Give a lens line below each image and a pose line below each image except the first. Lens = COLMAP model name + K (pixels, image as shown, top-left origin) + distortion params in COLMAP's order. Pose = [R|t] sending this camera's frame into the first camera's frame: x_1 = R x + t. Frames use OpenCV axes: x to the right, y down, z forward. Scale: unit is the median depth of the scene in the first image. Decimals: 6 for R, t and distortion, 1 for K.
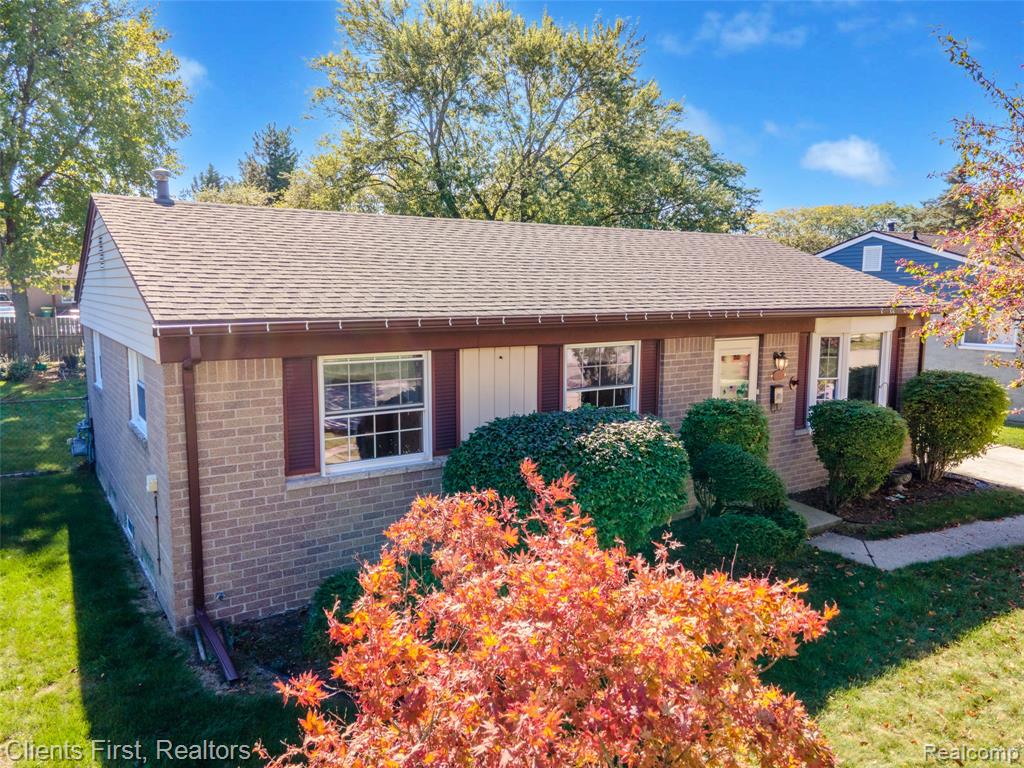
lens RADIAL K [[743.5, 0, 510.2], [0, 743.5, 382.2], [0, 0, 1]] dist [0.041504, -0.005215]
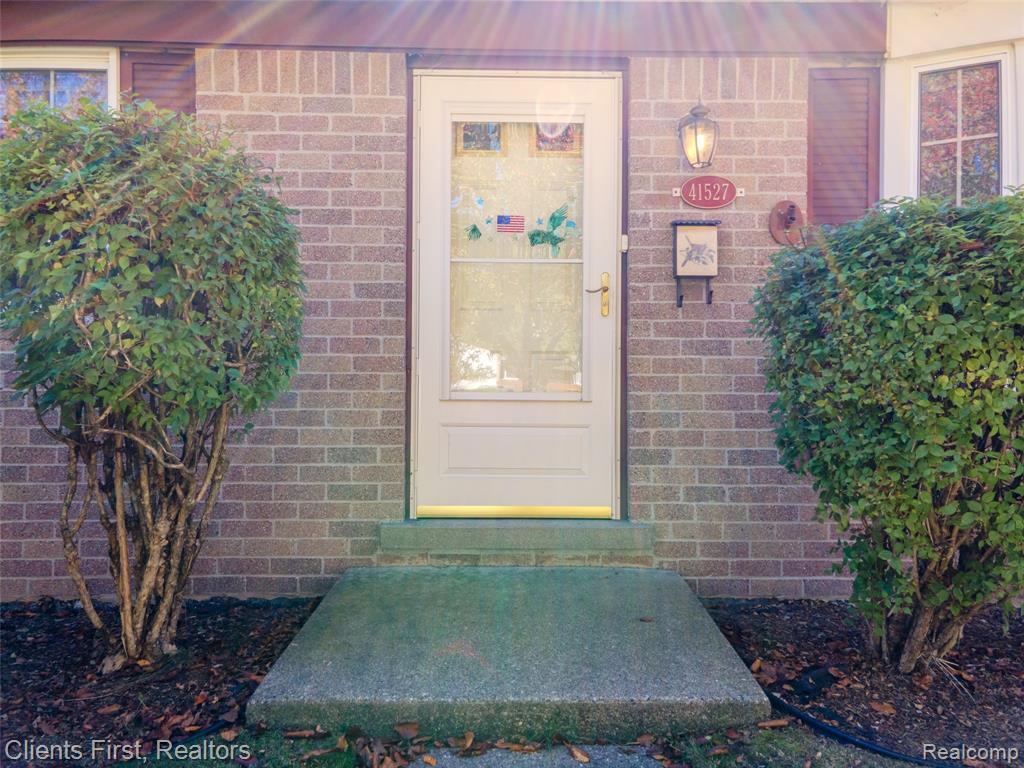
lens RADIAL K [[743.5, 0, 508.4], [0, 743.5, 386.5], [0, 0, 1]] dist [0.041504, -0.005215]
pose [[0.838440, 0.000938, -0.544993, 0.509406], [-0.072611, 0.991275, -0.110003, 0.124082], [0.540135, 0.131804, 0.831193, 0.784176]]
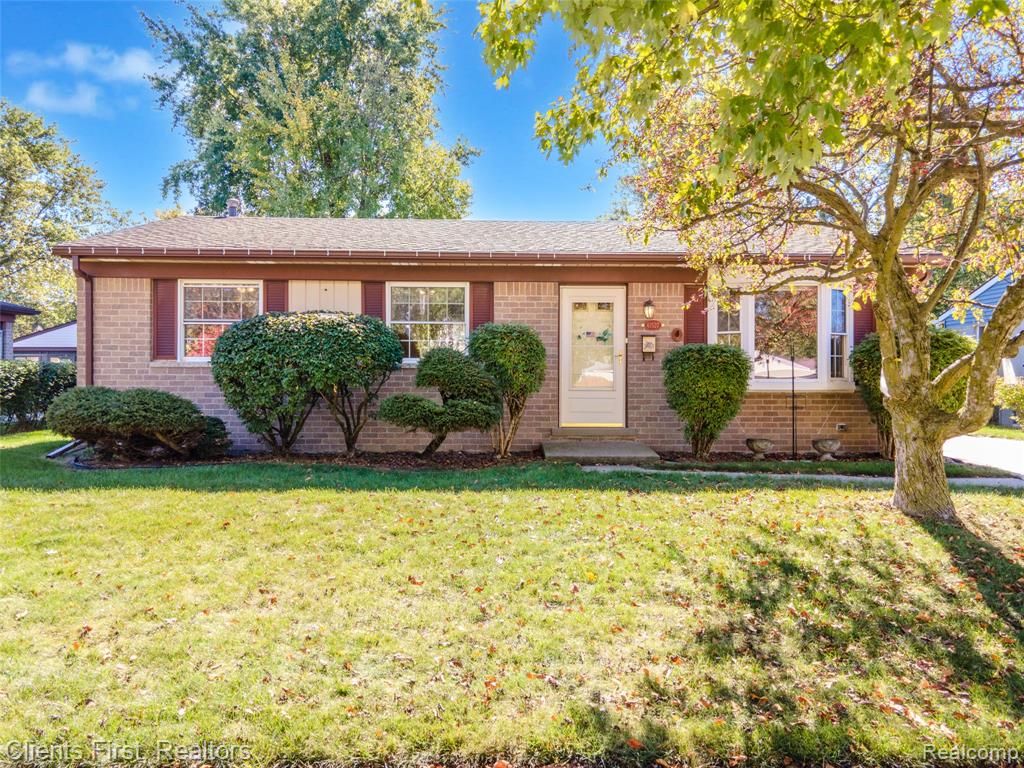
lens RADIAL K [[743.5, 0, 515.9], [0, 743.5, 384.5], [0, 0, 1]] dist [0.041504, -0.005215]
pose [[0.846710, 0.003785, -0.532041, 0.814201], [-0.069017, 0.992307, -0.102775, 0.204712], [0.527559, 0.123741, 0.840458, 0.086077]]
